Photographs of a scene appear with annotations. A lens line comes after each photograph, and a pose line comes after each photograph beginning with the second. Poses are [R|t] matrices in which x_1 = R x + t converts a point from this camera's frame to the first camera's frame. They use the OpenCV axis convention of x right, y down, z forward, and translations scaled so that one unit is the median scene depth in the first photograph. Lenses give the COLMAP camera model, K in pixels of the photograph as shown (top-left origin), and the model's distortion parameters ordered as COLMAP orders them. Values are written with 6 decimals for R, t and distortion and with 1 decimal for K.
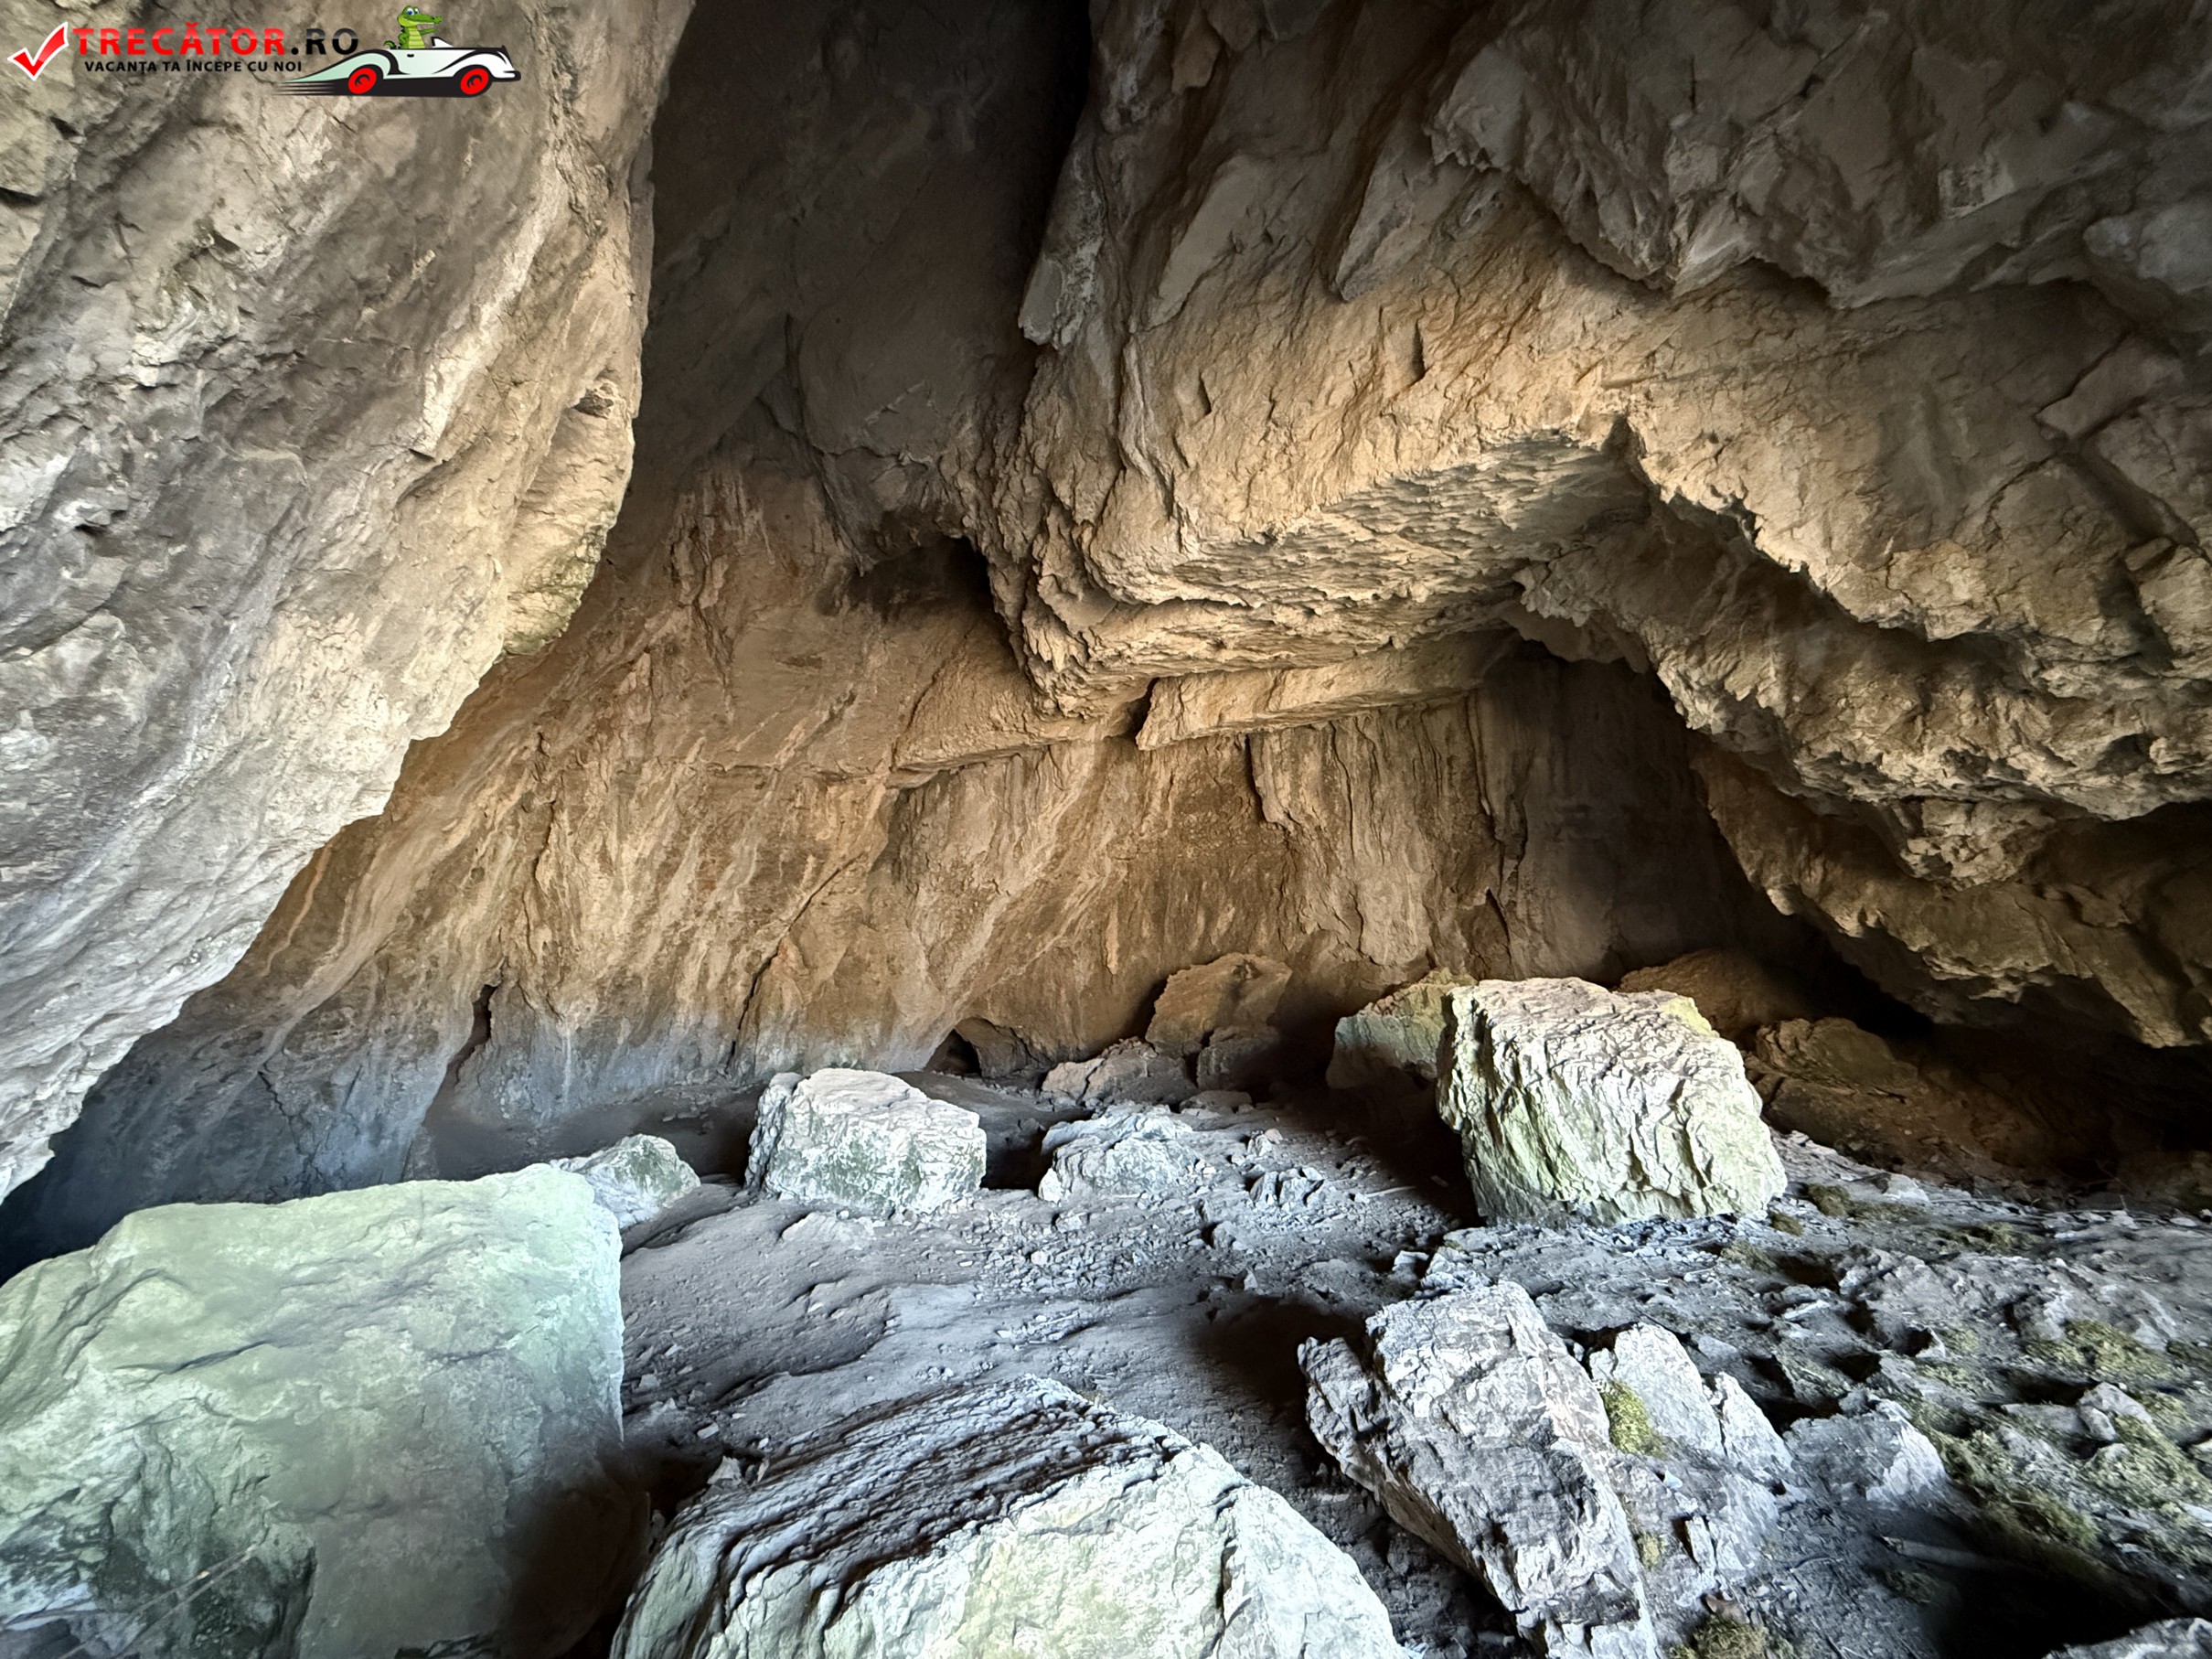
lens RADIAL K [[871.2, 0, 1093.7], [0, 871.2, 824.2], [0, 0, 1]] dist [-0.001981, 0.000129]
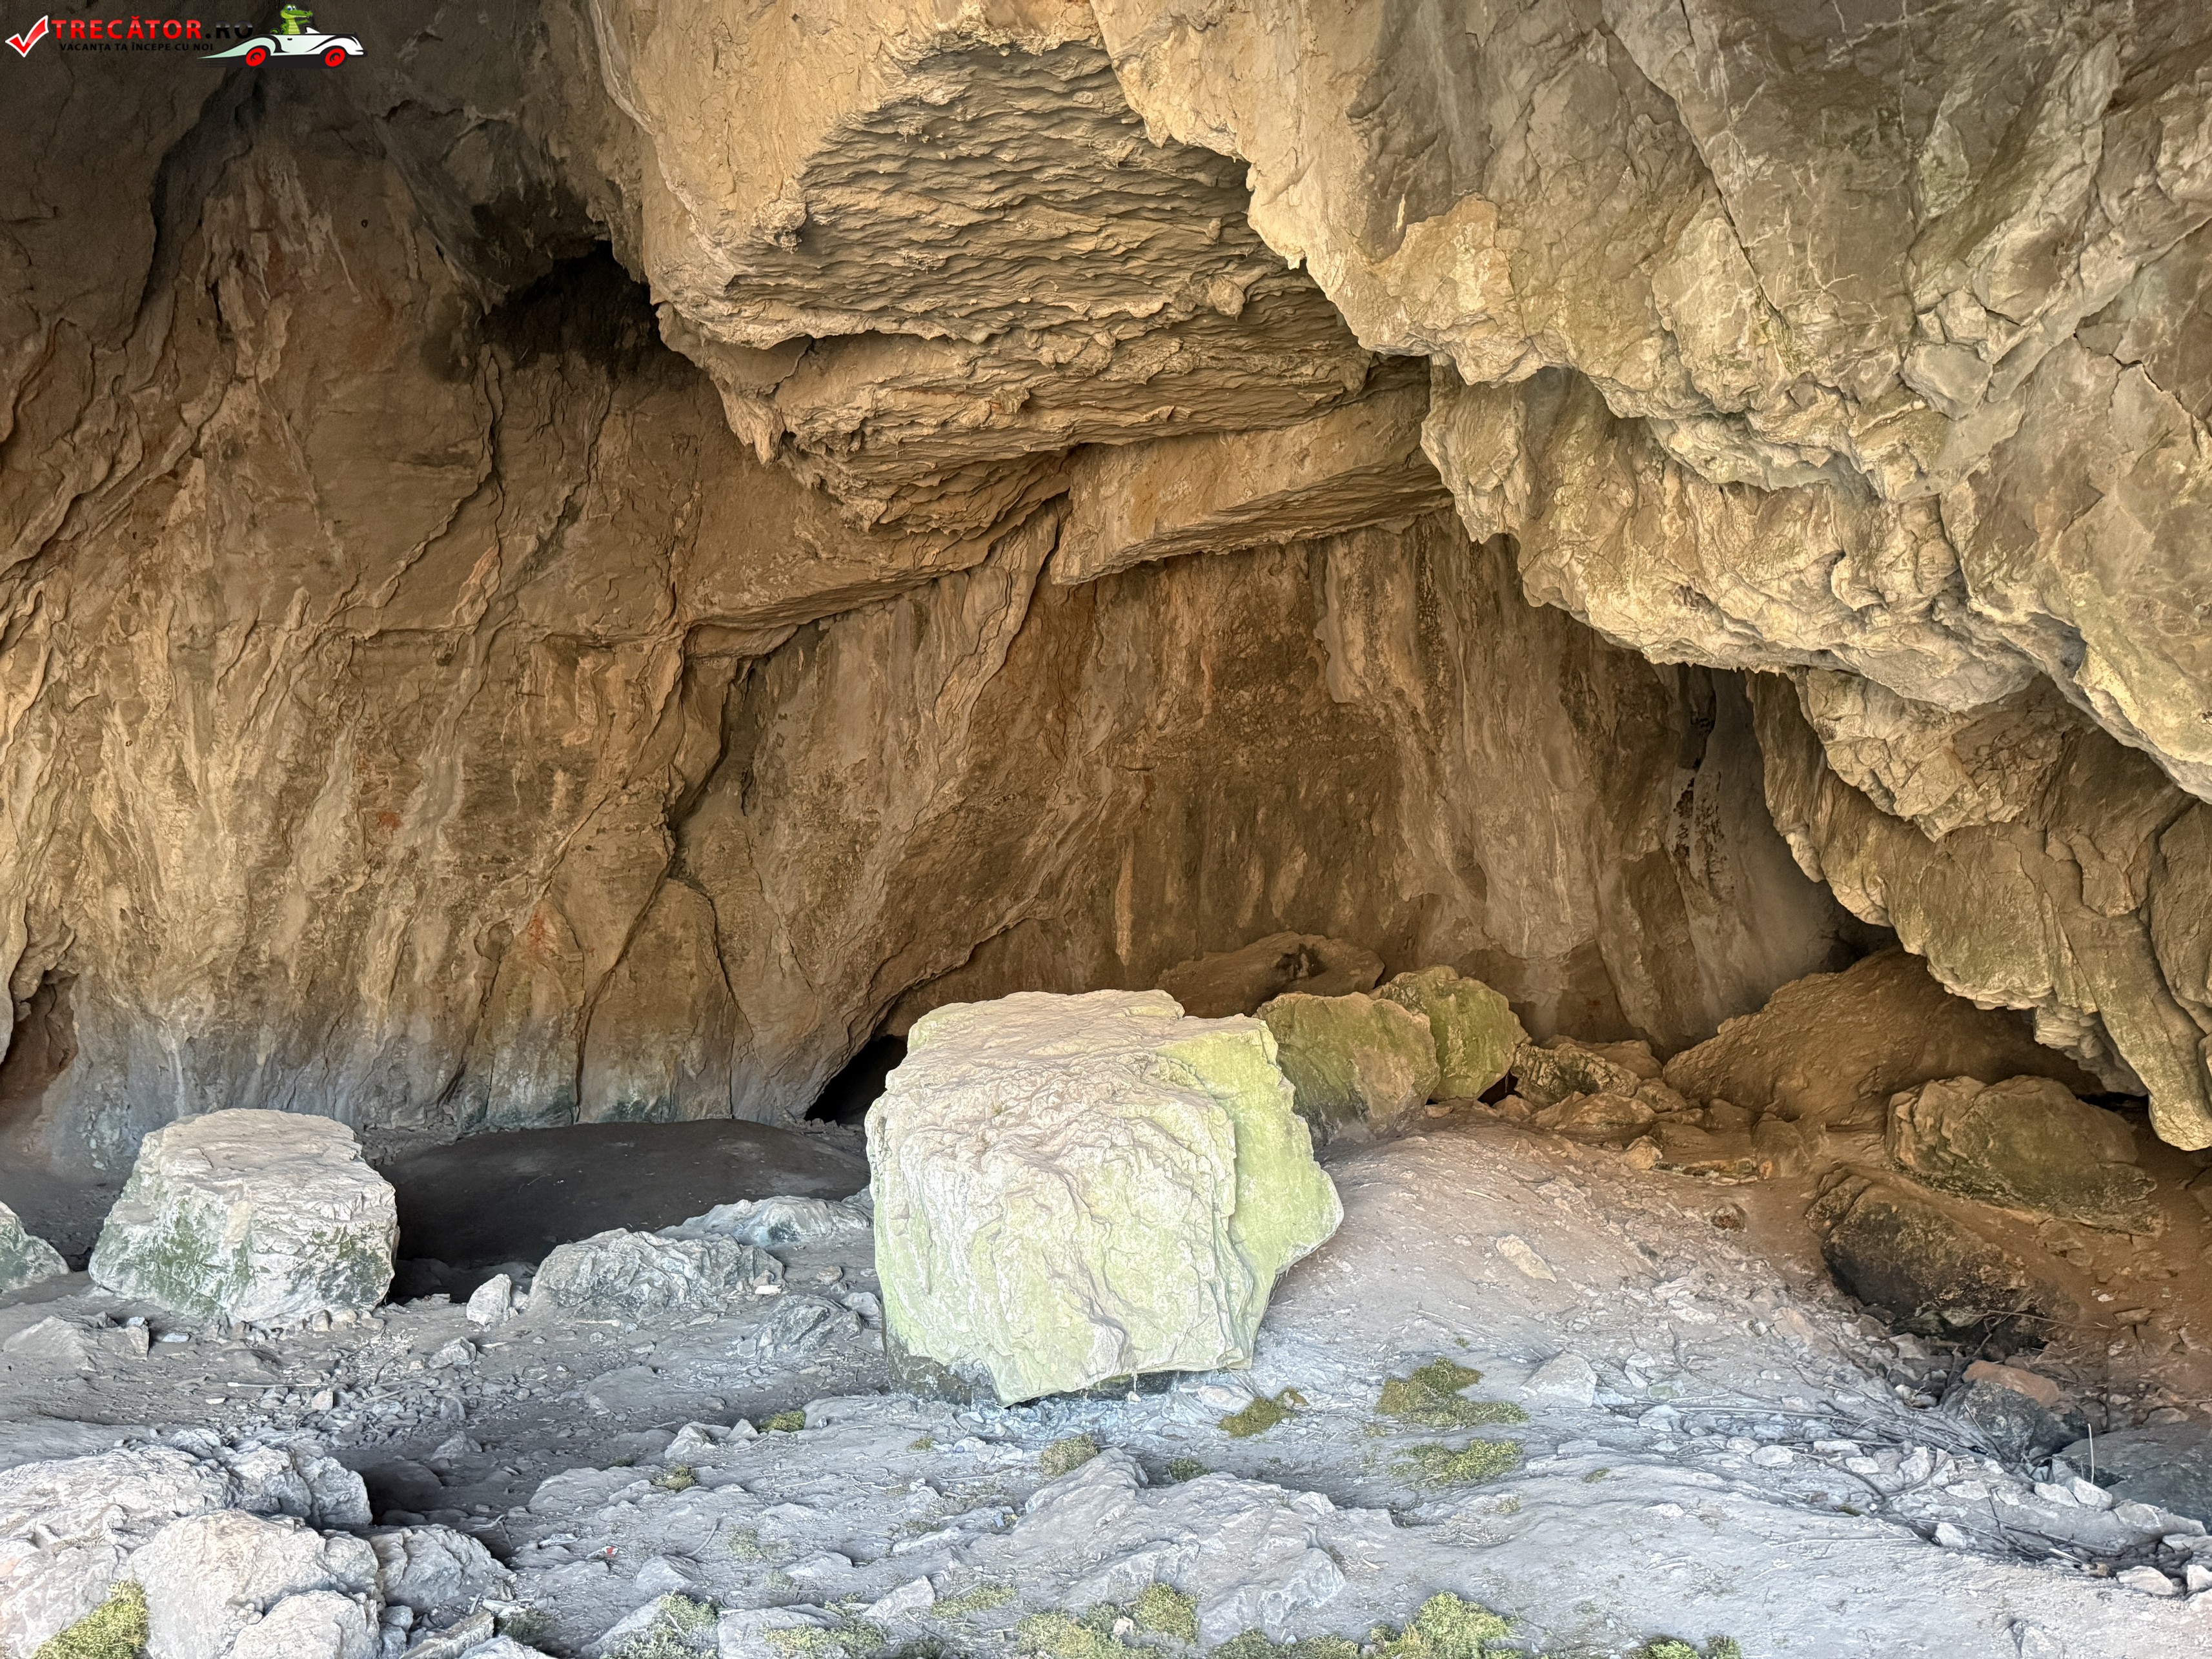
lens RADIAL K [[1544.1, 0, 1113.1], [0, 1544.1, 810.8], [0, 0, 1]] dist [0.059708, -0.070510]
pose [[0.980262, -0.006406, -0.197599, 0.404267], [0.021226, 0.997108, 0.072977, -0.010752], [0.196560, -0.075731, 0.977563, -0.002642]]
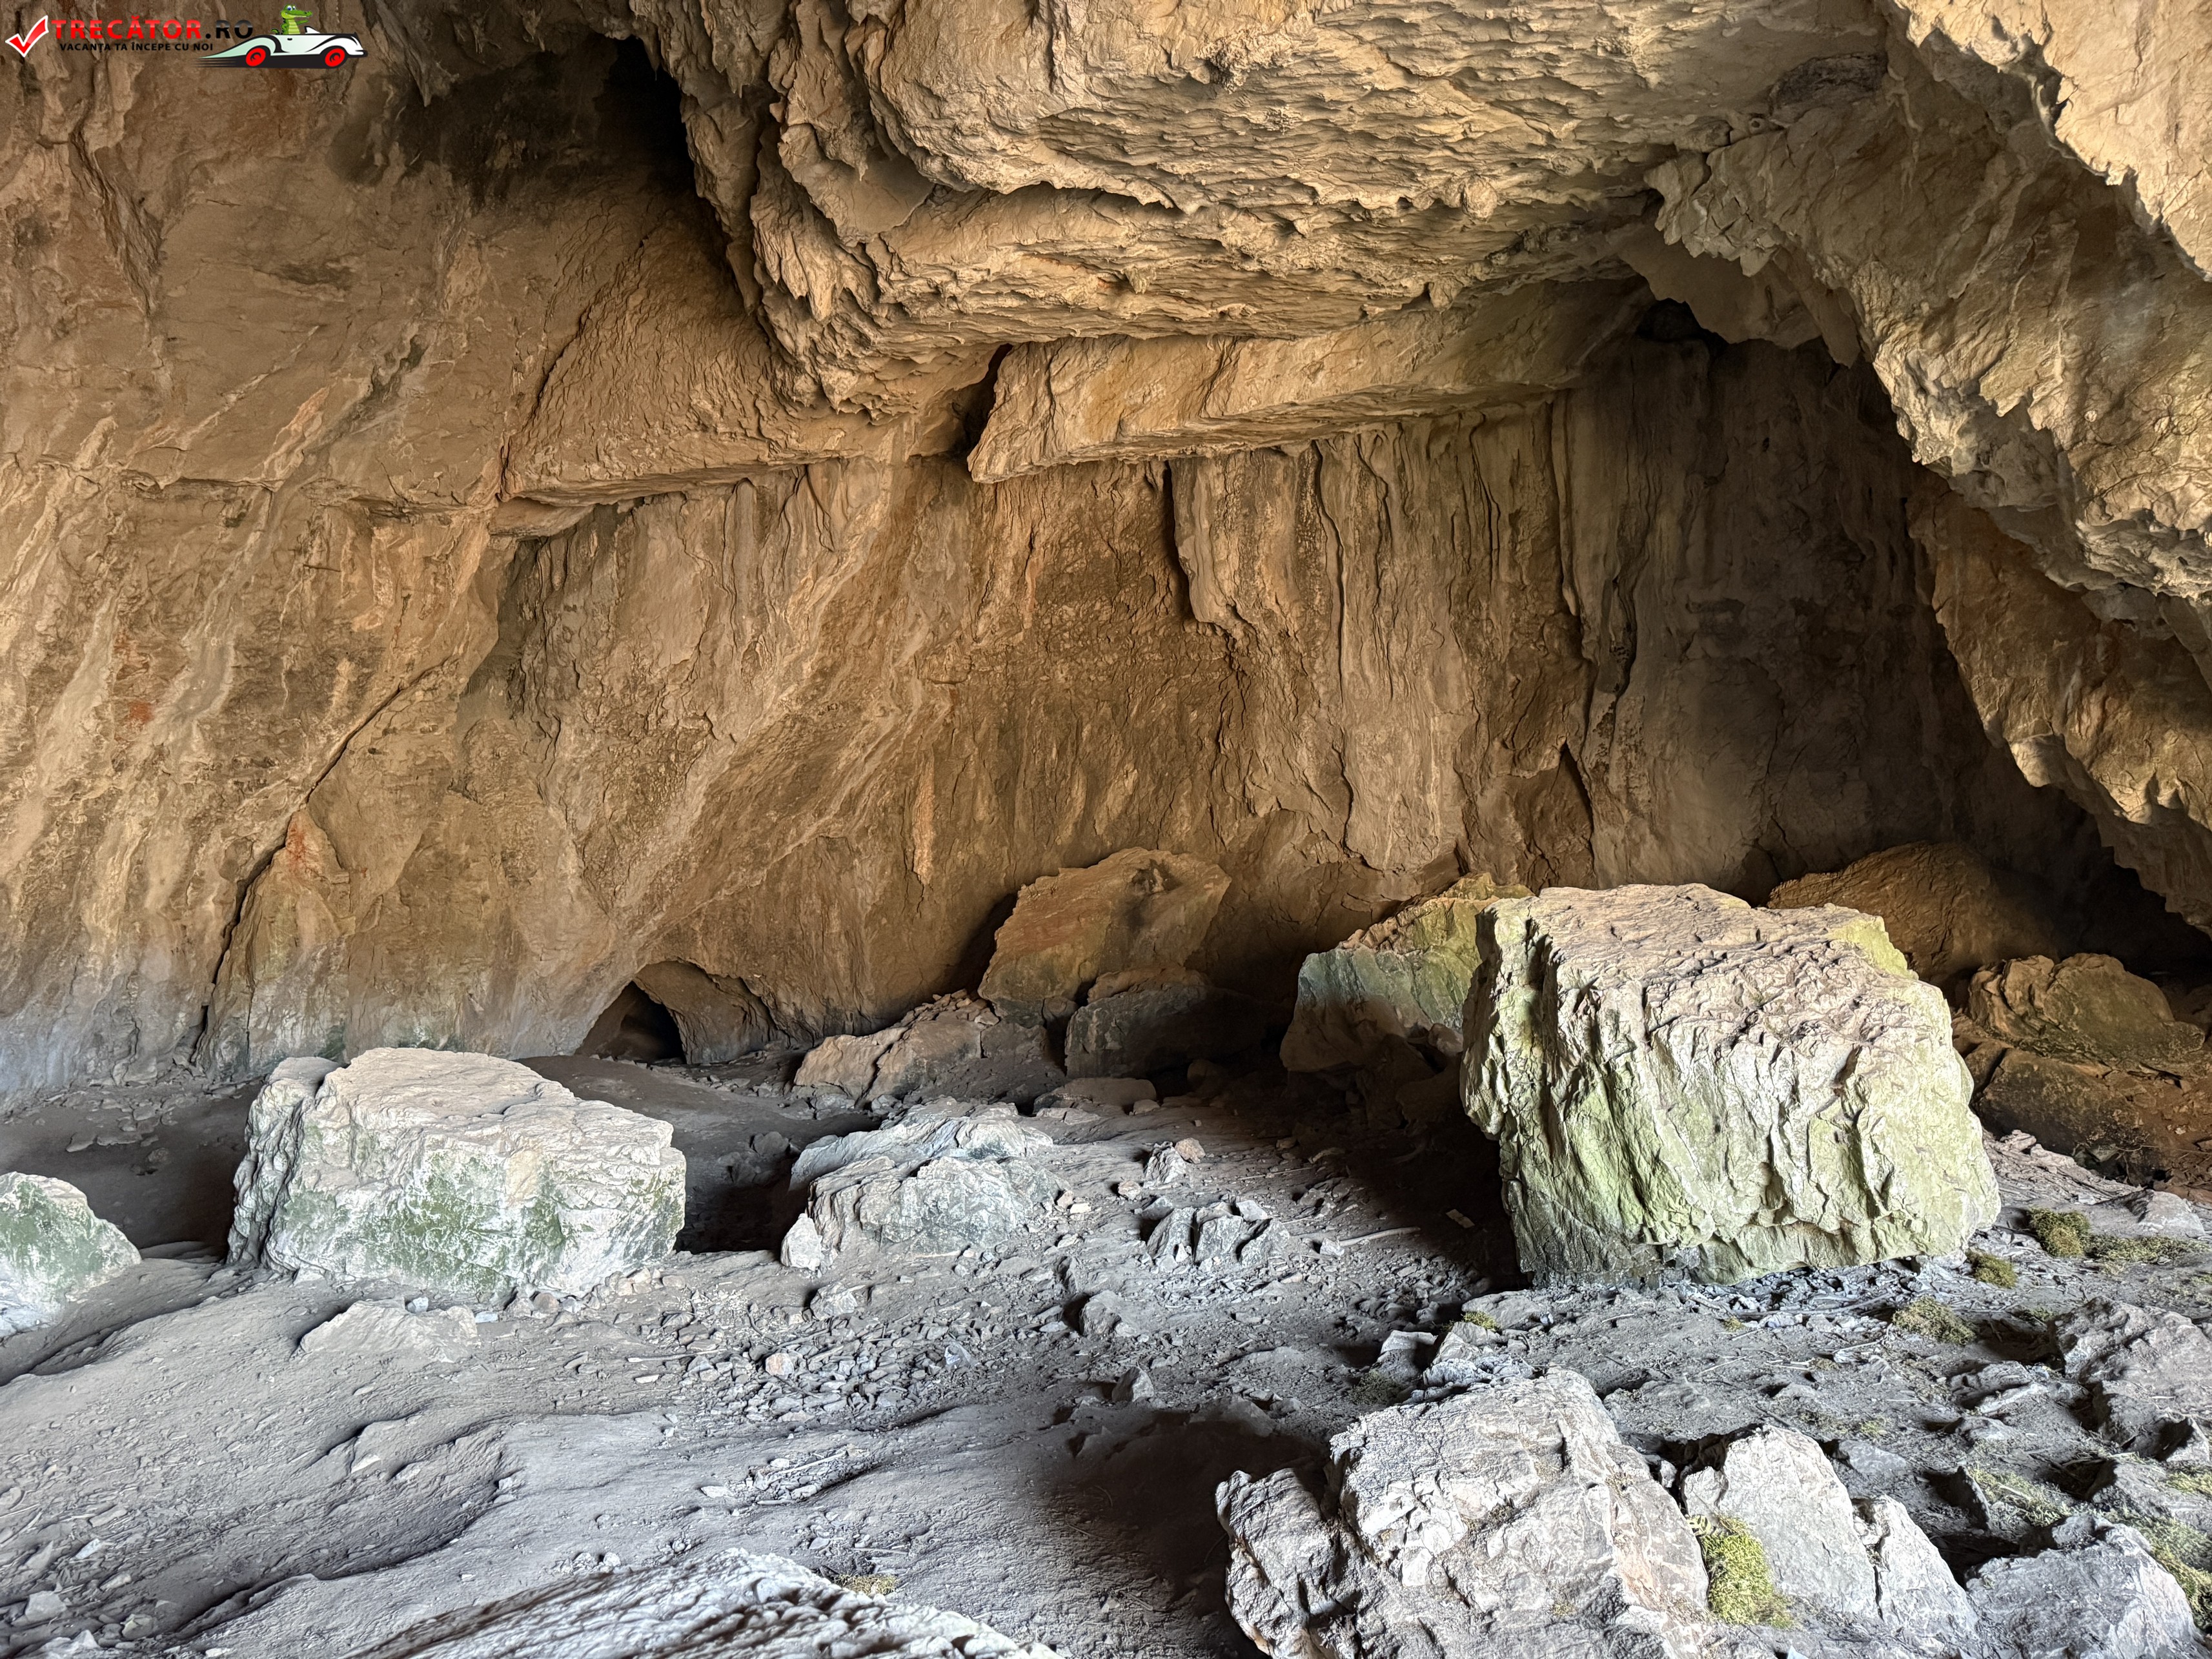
lens RADIAL K [[1544.1, 0, 1080.9], [0, 1544.1, 816.8], [0, 0, 1]] dist [0.059708, -0.070510]
pose [[0.992358, 0.007676, 0.123152, 0.002707], [-0.022937, 0.992144, 0.122983, 0.006037], [-0.121241, -0.124868, 0.984738, 0.007466]]
